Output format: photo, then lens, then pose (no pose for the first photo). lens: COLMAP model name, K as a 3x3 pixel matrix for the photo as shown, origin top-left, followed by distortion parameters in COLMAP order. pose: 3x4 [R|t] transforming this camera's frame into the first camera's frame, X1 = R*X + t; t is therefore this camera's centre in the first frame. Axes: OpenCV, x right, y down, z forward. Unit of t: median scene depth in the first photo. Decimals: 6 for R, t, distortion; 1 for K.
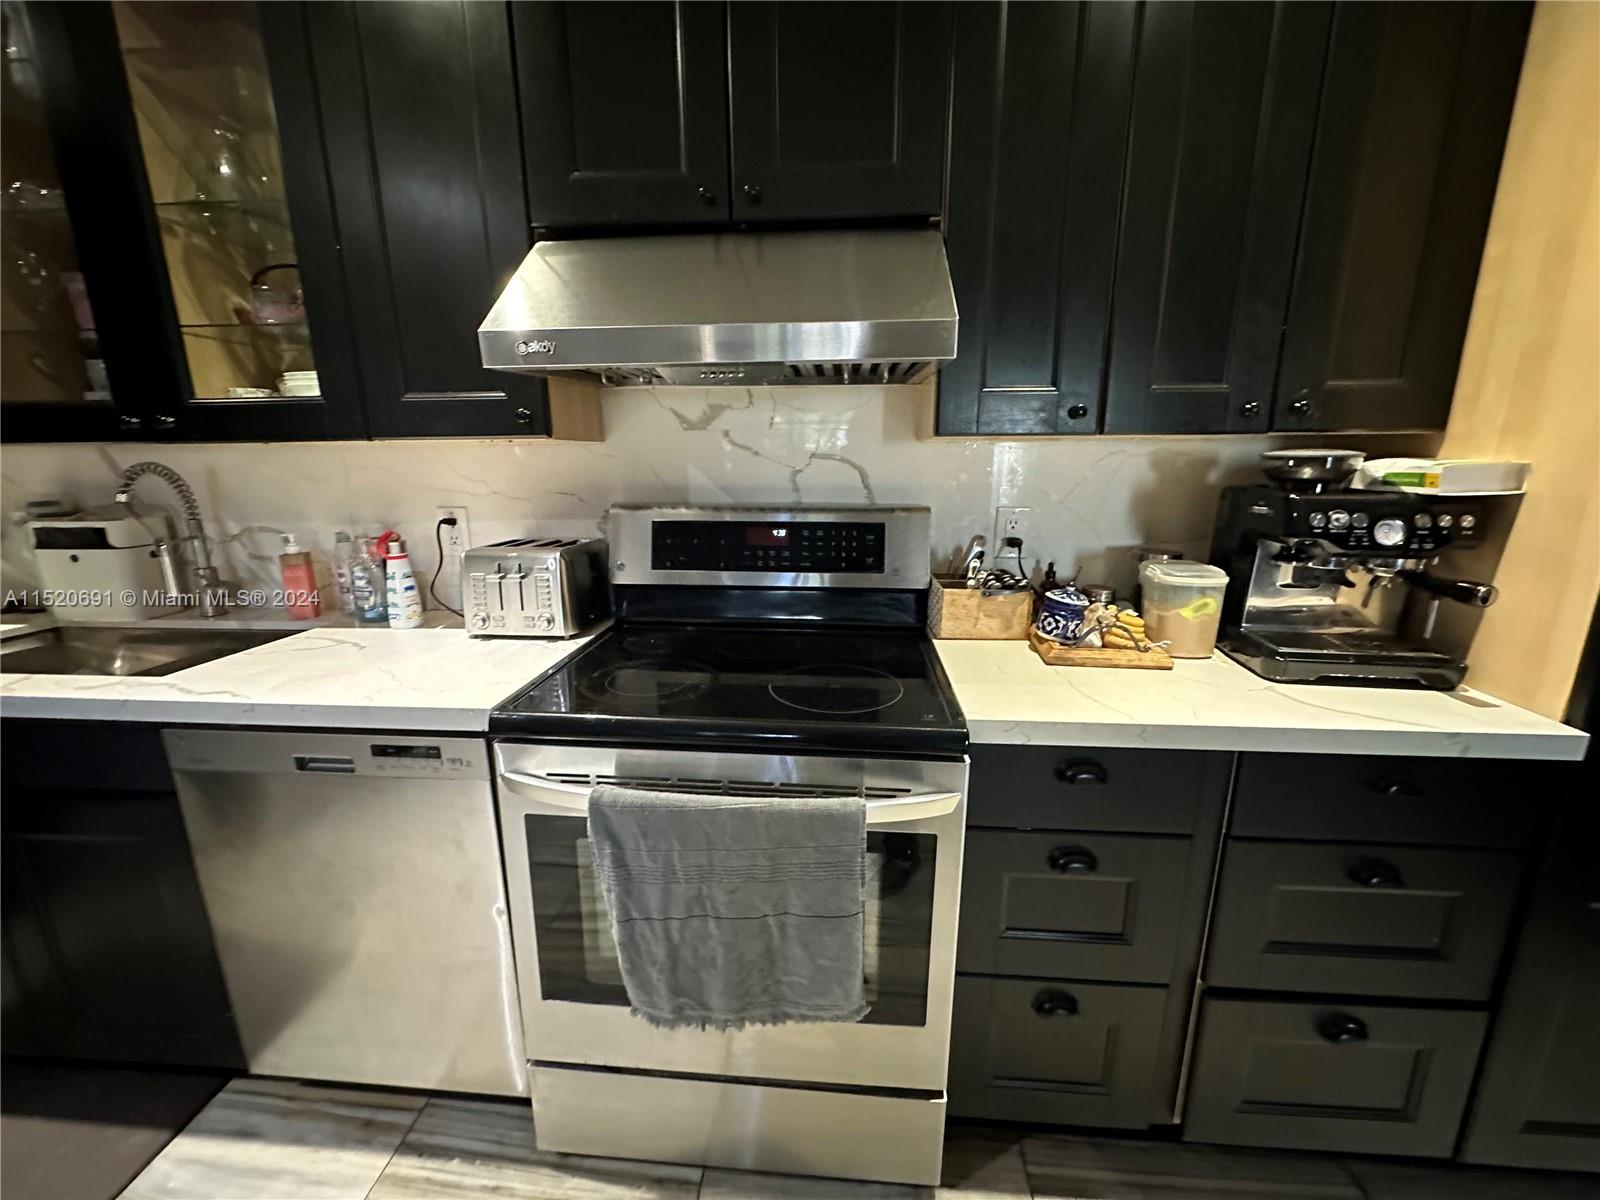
lens RADIAL K [[637.7, 0, 799.7], [0, 637.7, 597.5], [0, 0, 1]] dist [-0.000390, -0.000038]
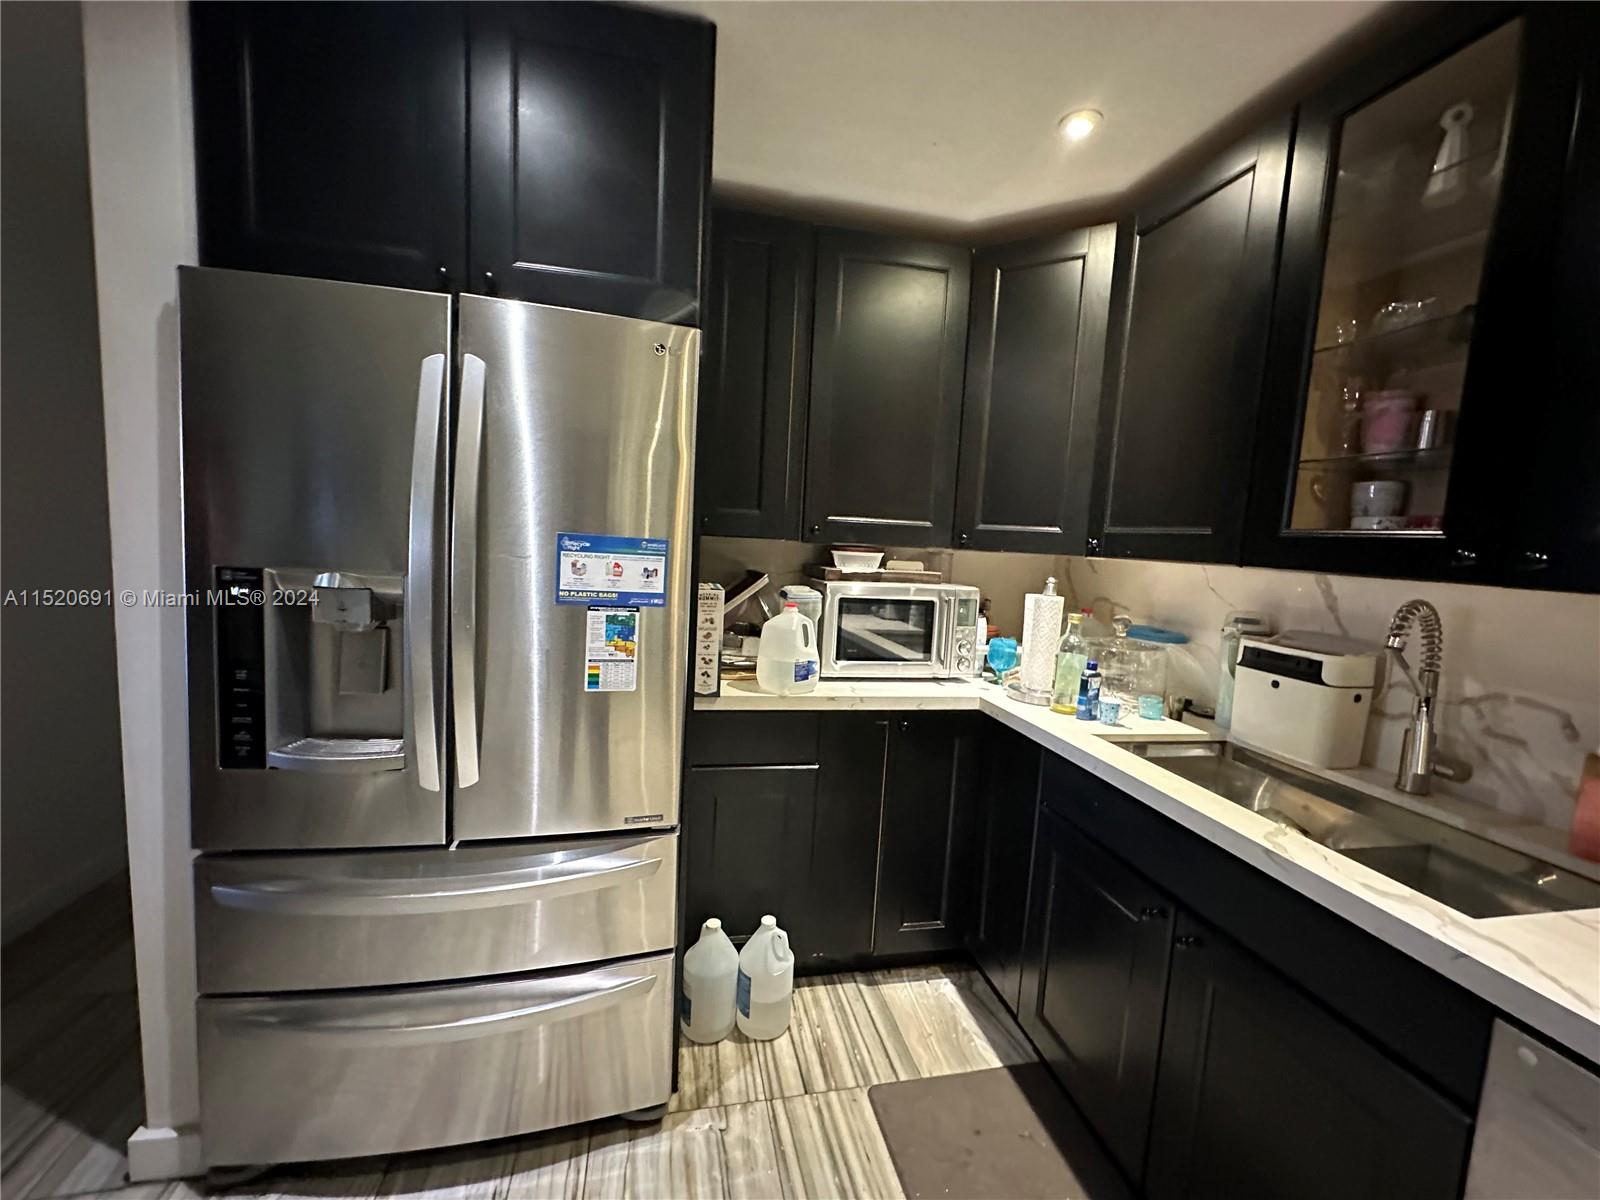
lens RADIAL K [[637.7, 0, 799.3], [0, 637.7, 594.6], [0, 0, 1]] dist [-0.000390, -0.000038]
pose [[0.293060, 0.118271, -0.948751, -0.454930], [-0.267780, 0.962758, 0.037302, -0.034856], [0.917829, 0.243125, 0.313816, 0.010069]]
